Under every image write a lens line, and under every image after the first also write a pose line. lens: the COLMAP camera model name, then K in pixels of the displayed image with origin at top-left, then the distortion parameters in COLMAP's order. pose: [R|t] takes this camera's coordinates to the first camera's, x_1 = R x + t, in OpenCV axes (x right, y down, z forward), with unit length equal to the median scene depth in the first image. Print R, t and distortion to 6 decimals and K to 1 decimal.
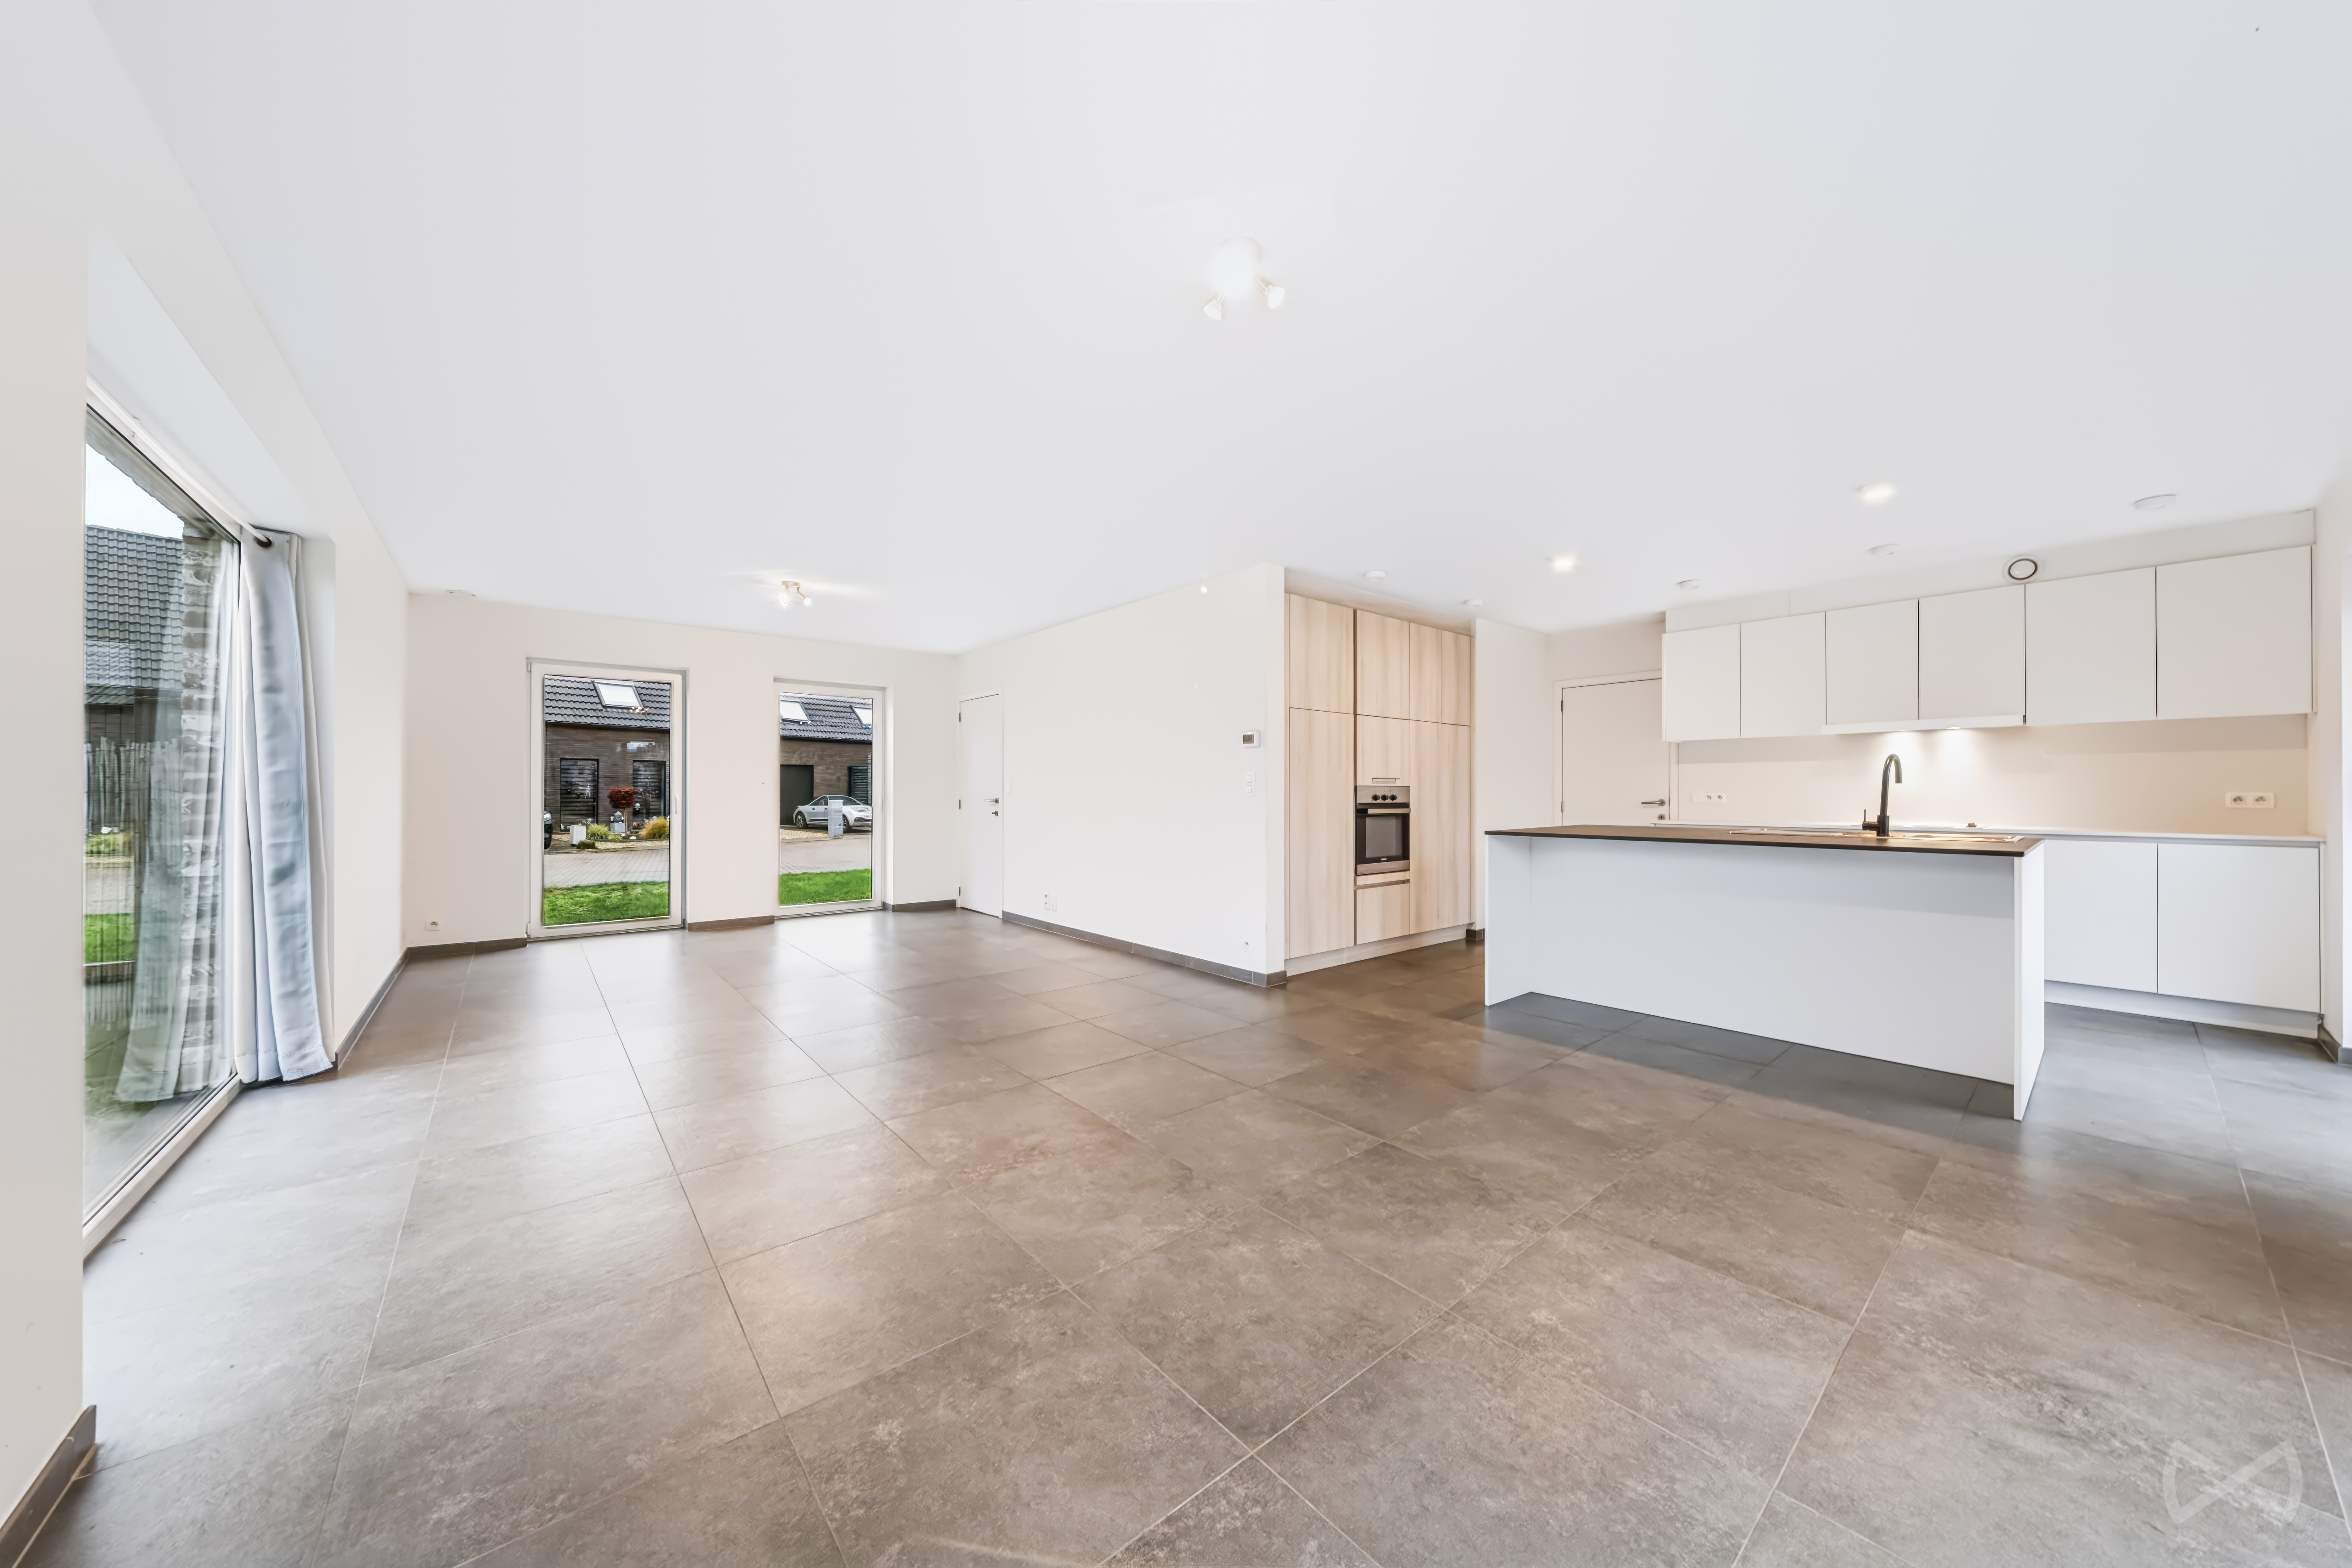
lens RADIAL K [[799.6, 0, 1181.5], [0, 799.6, 789.9], [0, 0, 1]] dist [-0.002739, -0.000173]
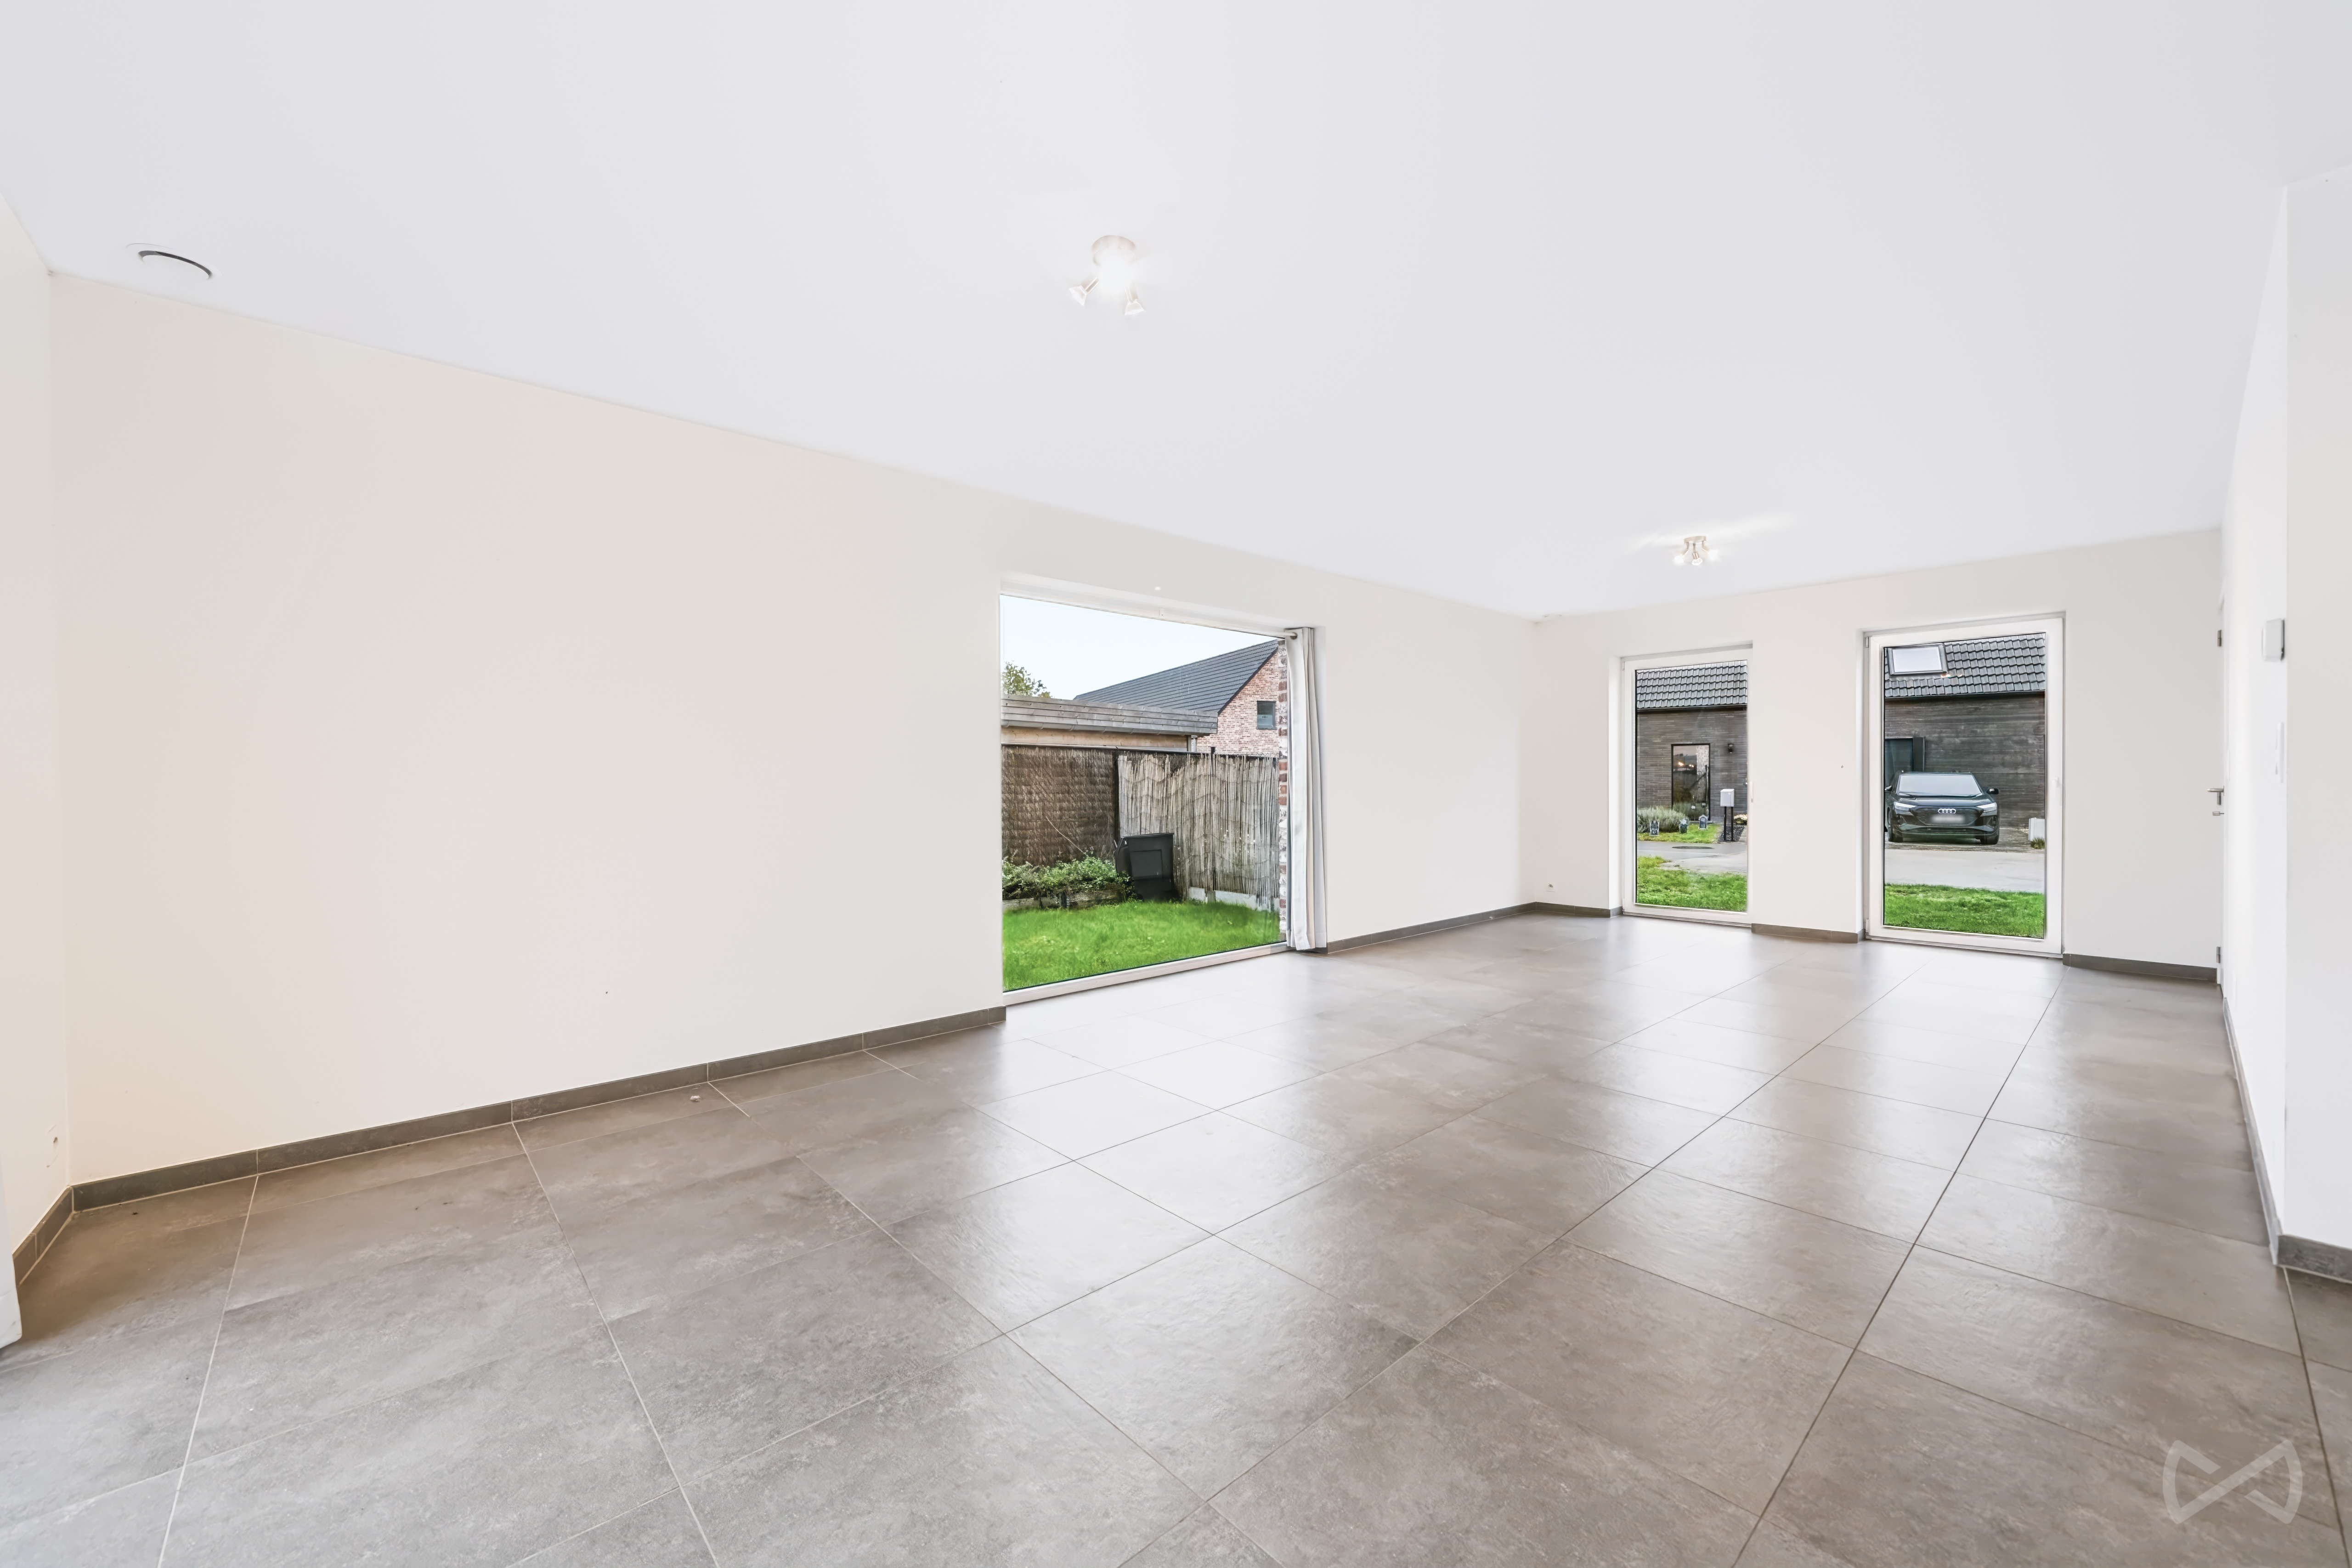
lens RADIAL K [[928.3, 0, 1163.6], [0, 928.3, 787.1], [0, 0, 1]] dist [-0.000275, 0.000074]
pose [[0.017120, 0.004496, -0.999843, 1.069176], [0.008514, 0.999953, 0.004643, 0.017510], [0.999817, -0.008592, 0.017081, 0.897760]]
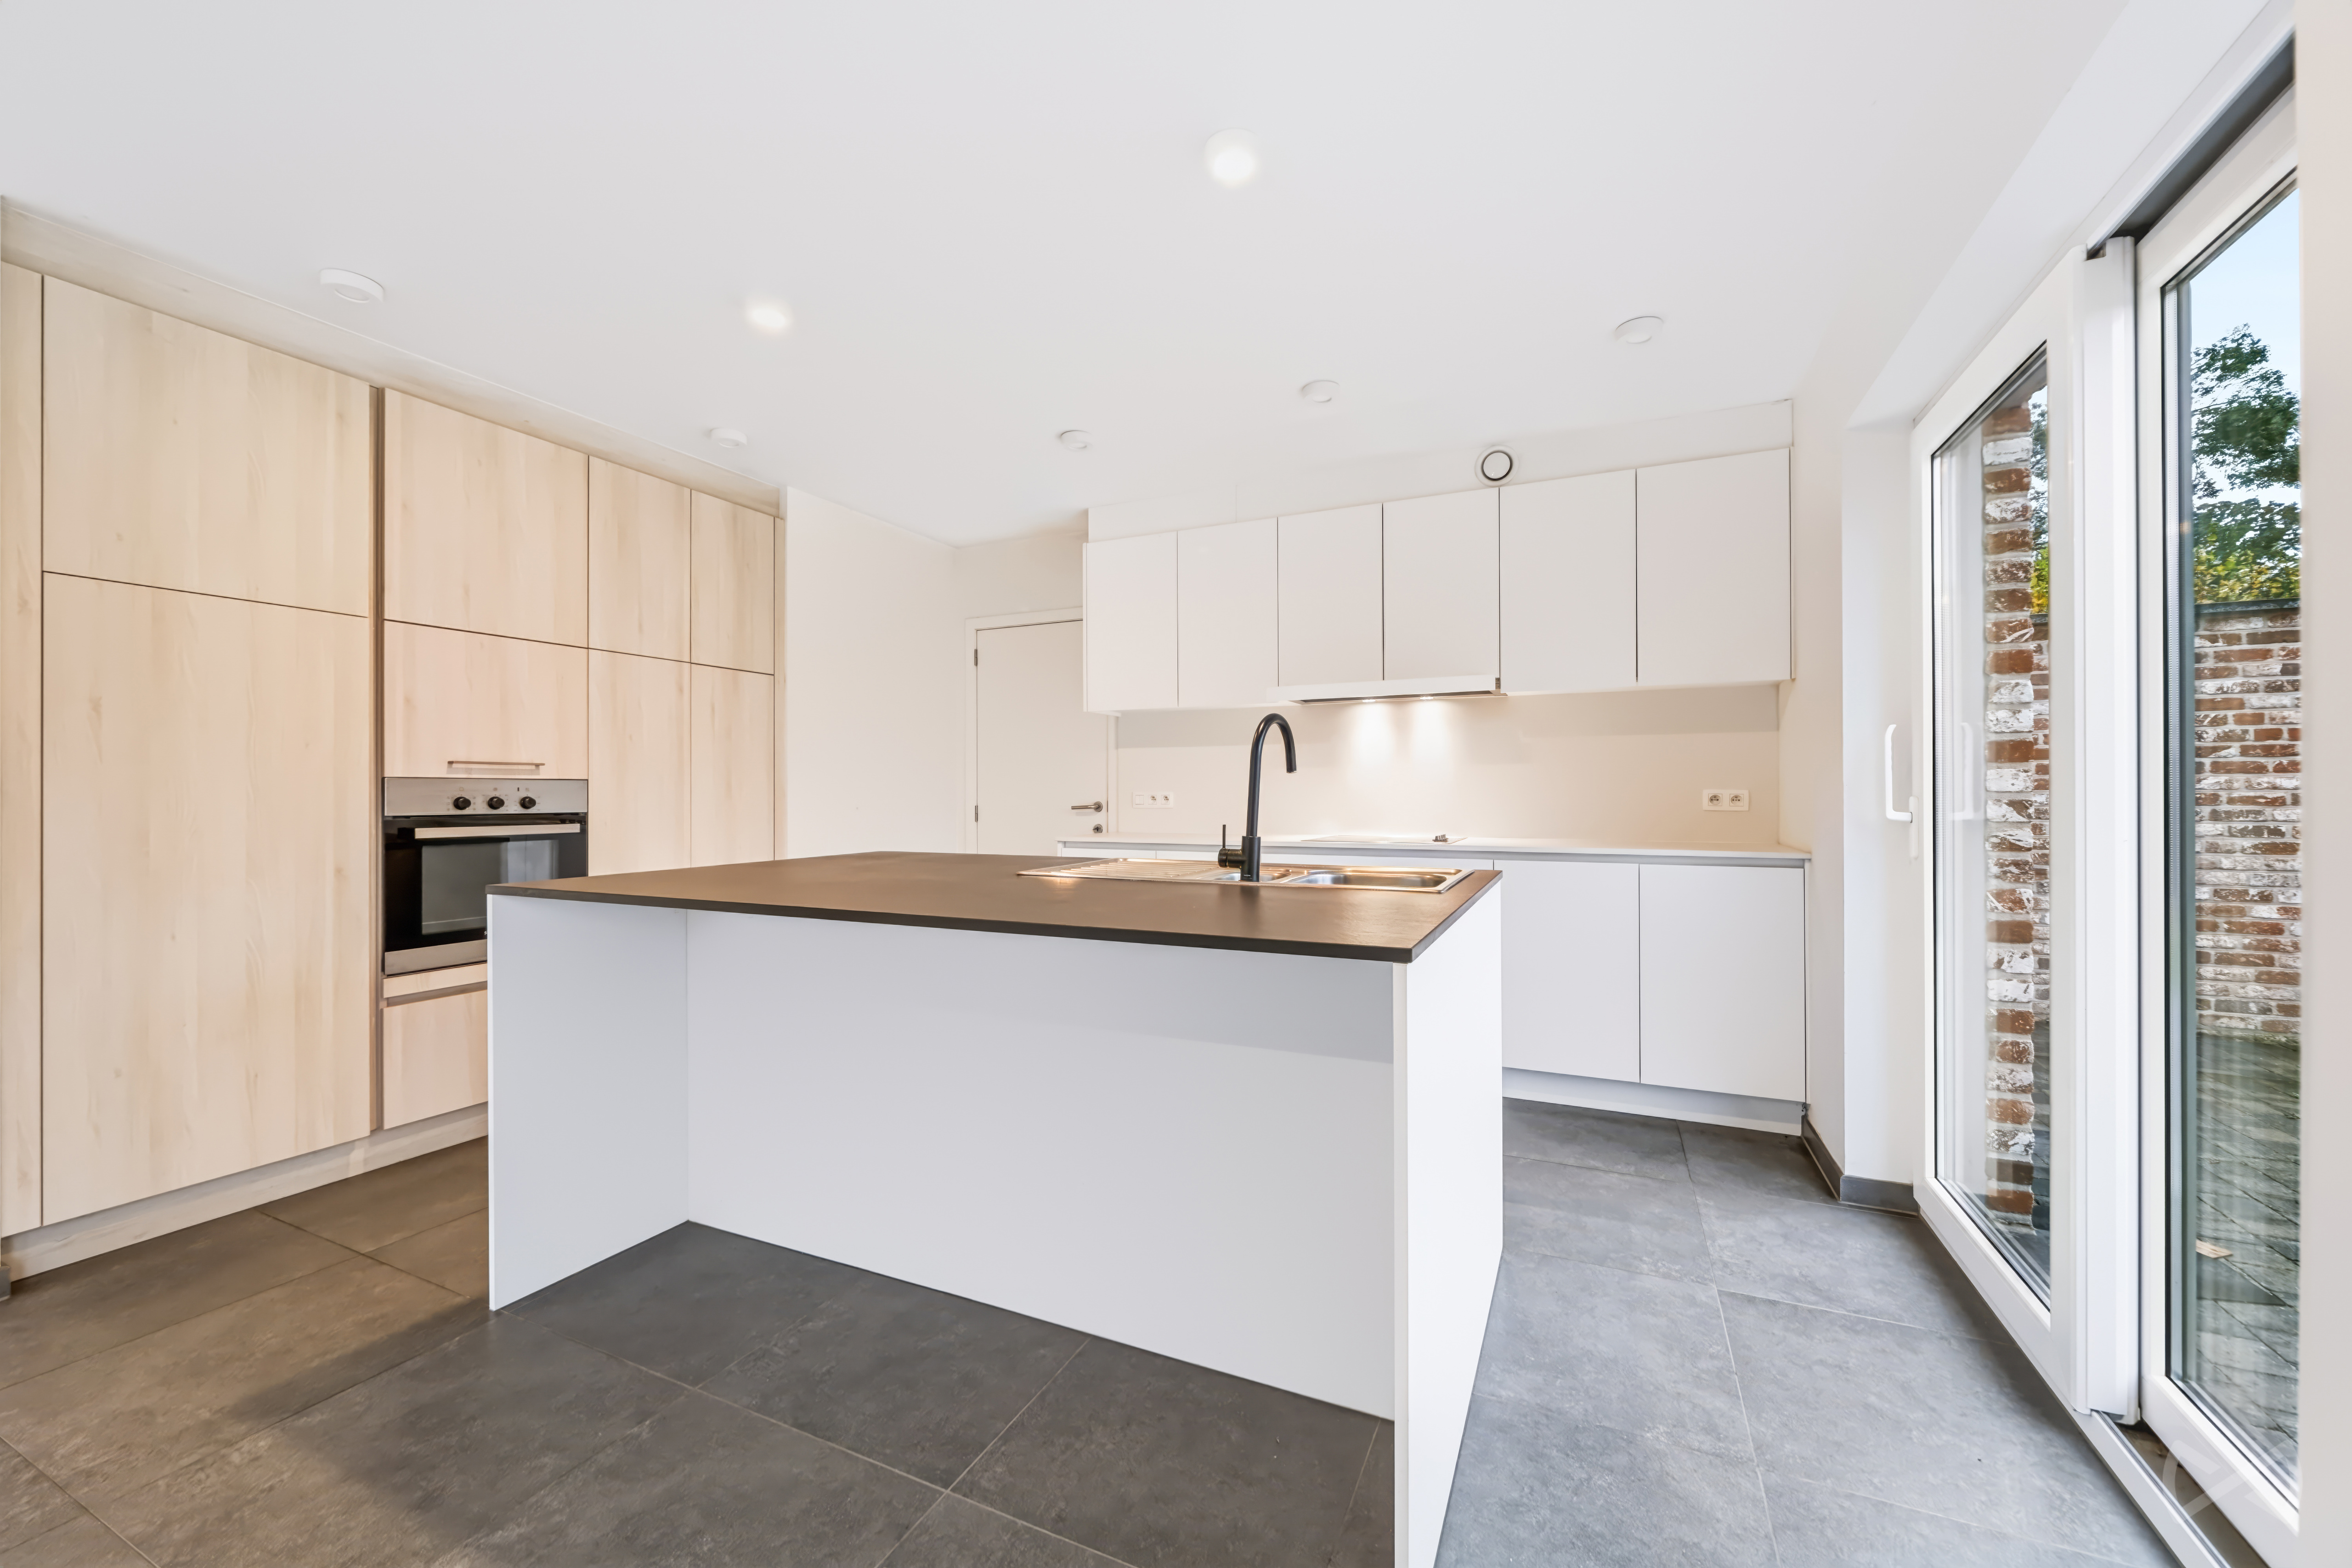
lens RADIAL K [[928.3, 0, 1163.6], [0, 928.3, 787.1], [0, 0, 1]] dist [-0.000275, 0.000074]
pose [[0.910137, -0.000048, 0.414308, 0.413321], [0.001248, 0.999996, -0.002627, 0.001966], [-0.414306, 0.002908, 0.910133, 0.349641]]
